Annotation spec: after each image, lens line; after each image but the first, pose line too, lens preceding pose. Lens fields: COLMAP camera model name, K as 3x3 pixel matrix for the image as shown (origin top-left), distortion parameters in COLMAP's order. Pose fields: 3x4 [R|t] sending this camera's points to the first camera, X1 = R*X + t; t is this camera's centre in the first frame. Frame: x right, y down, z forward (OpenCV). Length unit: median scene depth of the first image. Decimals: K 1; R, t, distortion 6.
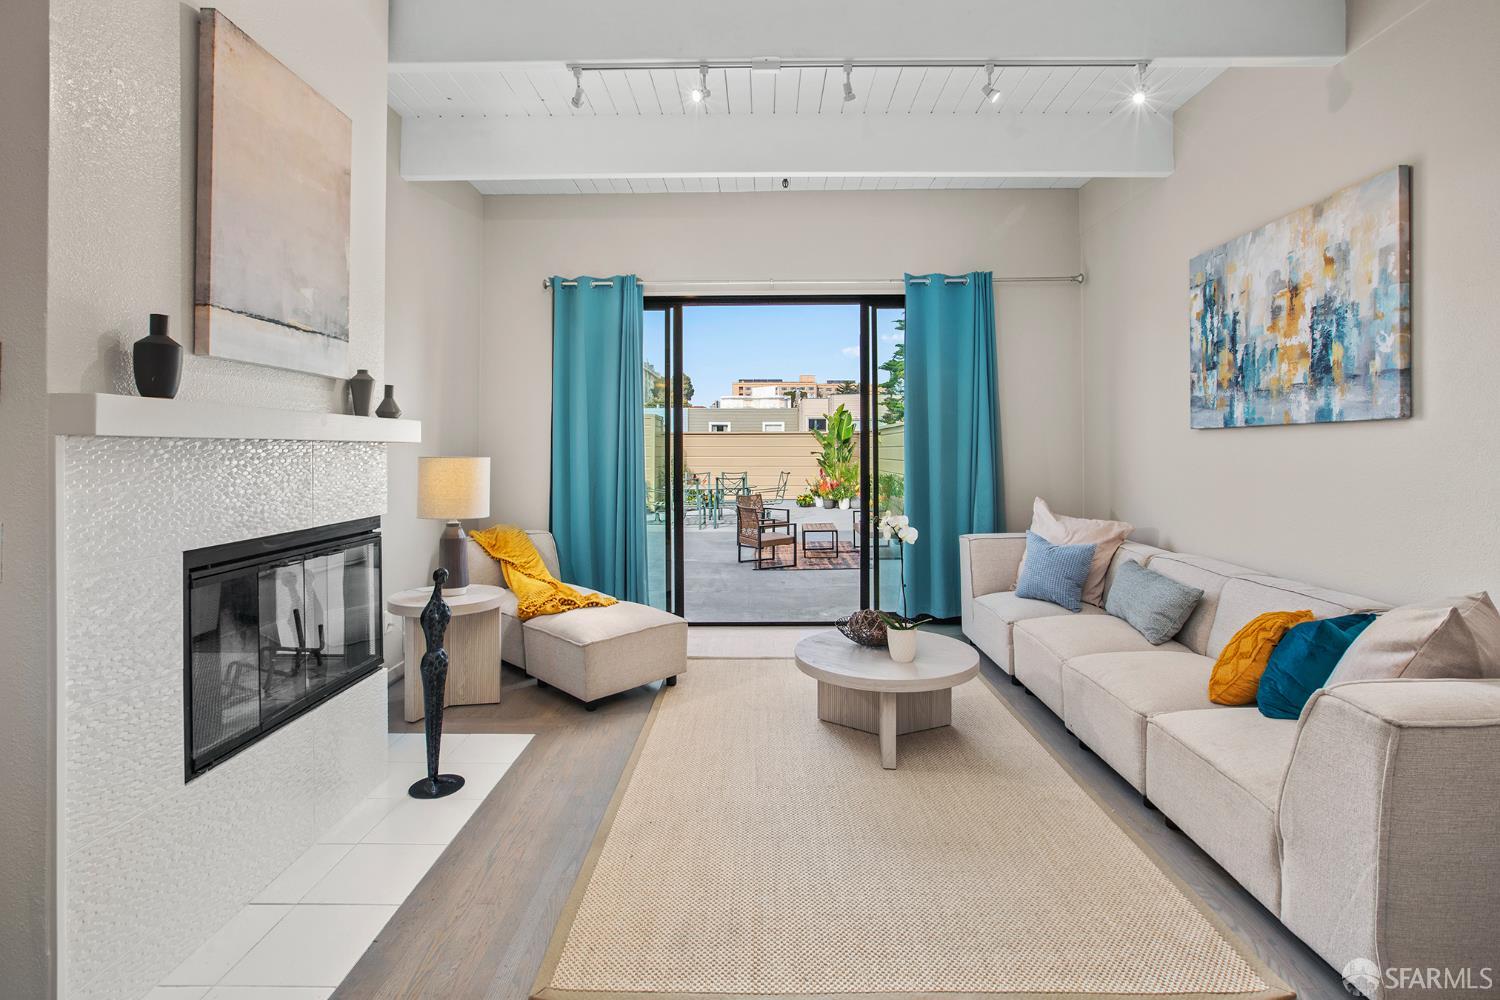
lens RADIAL K [[696.9, 0, 756.2], [0, 696.9, 455.5], [0, 0, 1]] dist [-0.039108, 0.022703]
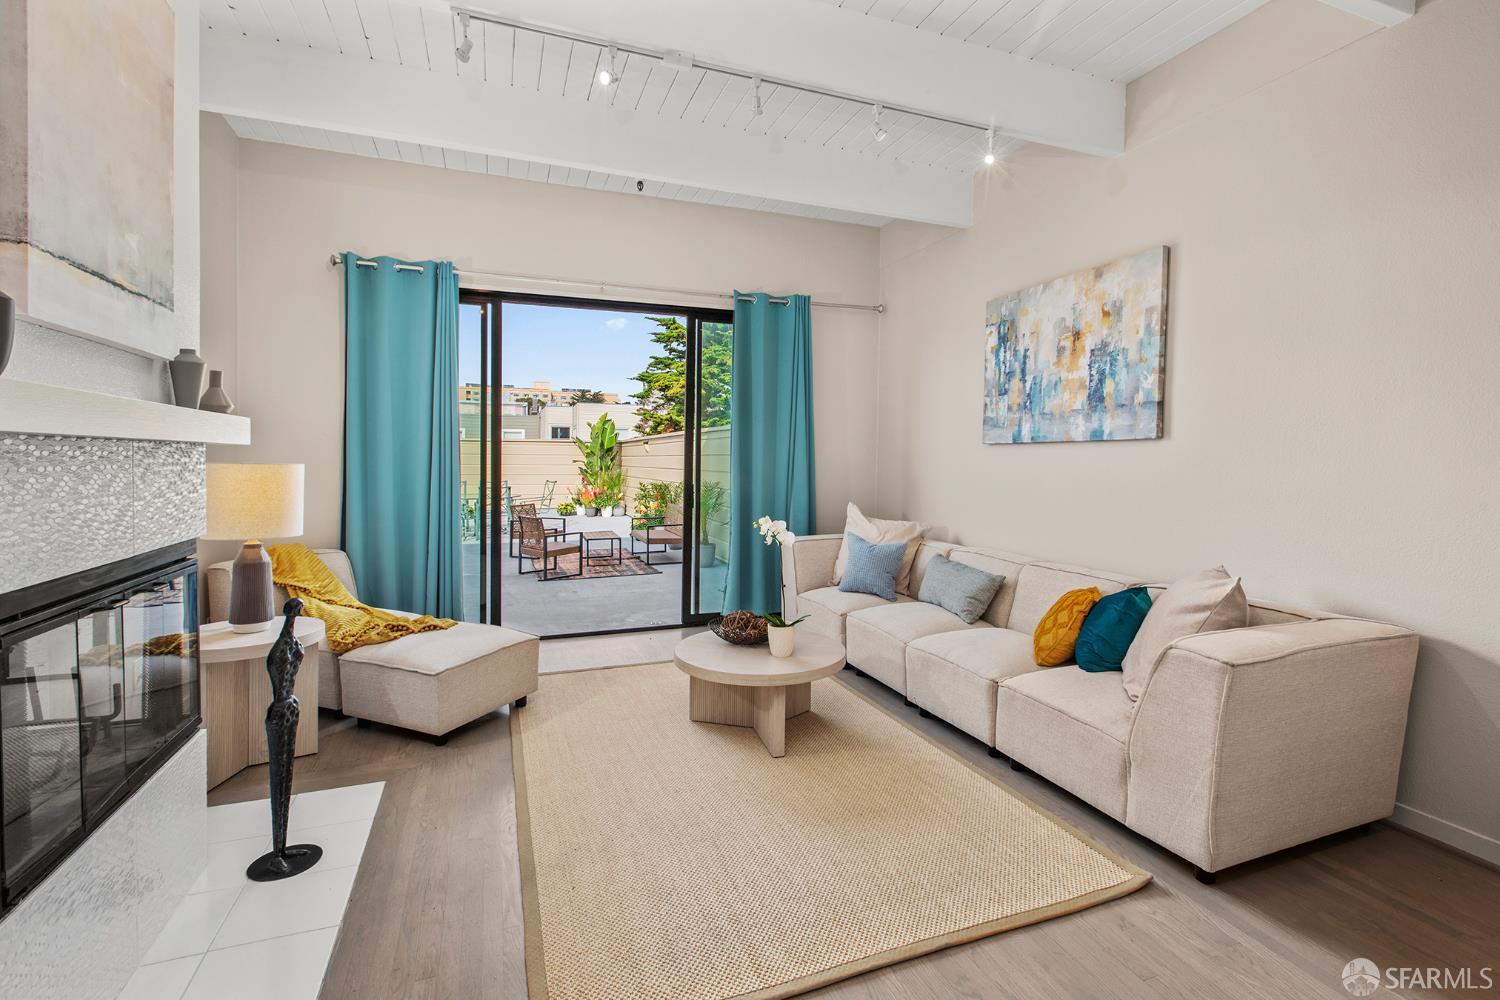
lens RADIAL K [[677.8, 0, 742.7], [0, 677.8, 488.3], [0, 0, 1]] dist [0.001111, 0.000278]
pose [[0.932307, -0.006748, 0.361606, -0.218169], [-0.006132, 0.999387, 0.034462, 0.000942], [-0.361616, -0.034347, 0.931694, 0.050699]]
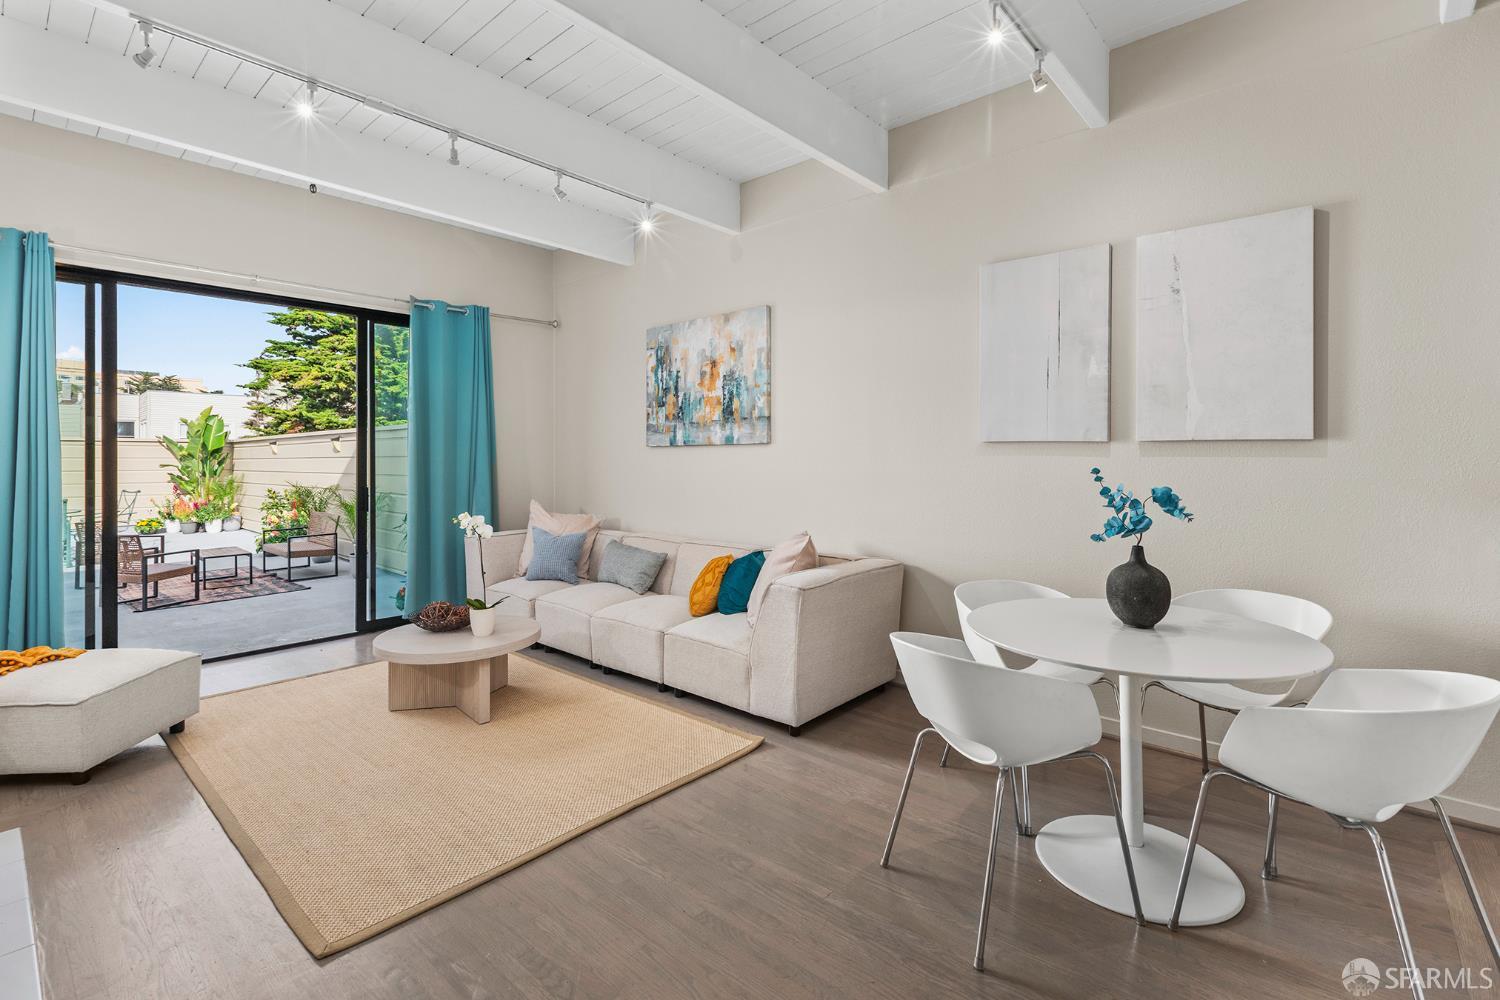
lens RADIAL K [[694.3, 0, 746.5], [0, 694.3, 478.7], [0, 0, 1]] dist [0.000248, 0.000619]
pose [[0.656574, -0.020650, 0.753979, -0.385064], [0.007871, 0.999758, 0.020527, 0.001115], [-0.754221, -0.007543, 0.656578, -0.136662]]
